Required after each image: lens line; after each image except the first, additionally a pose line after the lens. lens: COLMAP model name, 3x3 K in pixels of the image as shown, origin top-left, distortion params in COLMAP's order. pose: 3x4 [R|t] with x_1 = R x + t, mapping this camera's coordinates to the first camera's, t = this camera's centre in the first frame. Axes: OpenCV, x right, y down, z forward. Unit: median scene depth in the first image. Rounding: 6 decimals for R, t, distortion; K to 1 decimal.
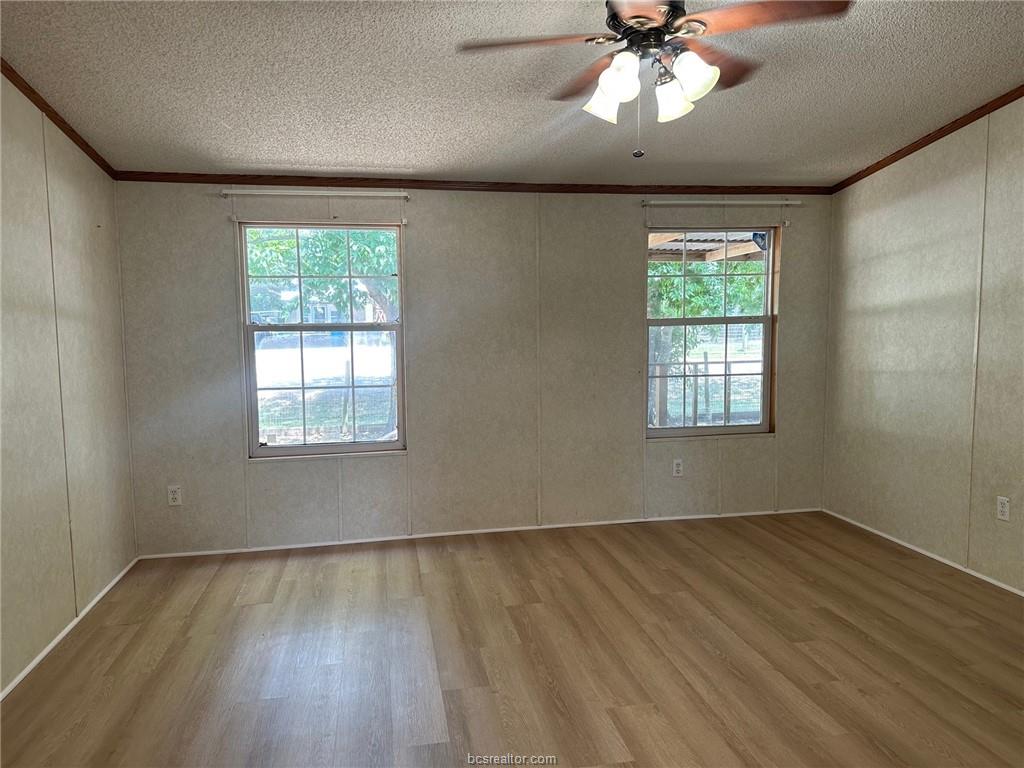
lens RADIAL K [[718.2, 0, 509.6], [0, 718.2, 383.7], [0, 0, 1]] dist [0.080907, -0.034850]
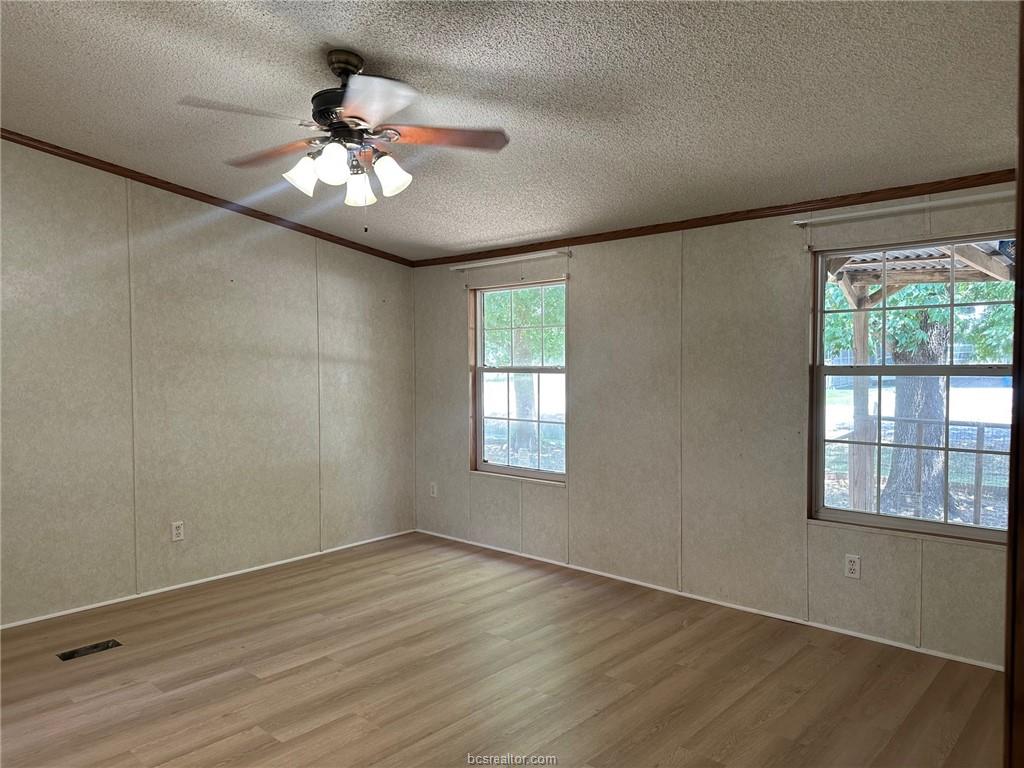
lens RADIAL K [[718.2, 0, 504.2], [0, 718.2, 380.5], [0, 0, 1]] dist [0.080907, -0.034850]
pose [[0.604309, 0.033855, -0.796031, 0.675501], [-0.070719, 0.997433, -0.011265, -0.044827], [0.793606, 0.063102, 0.605152, 0.269356]]
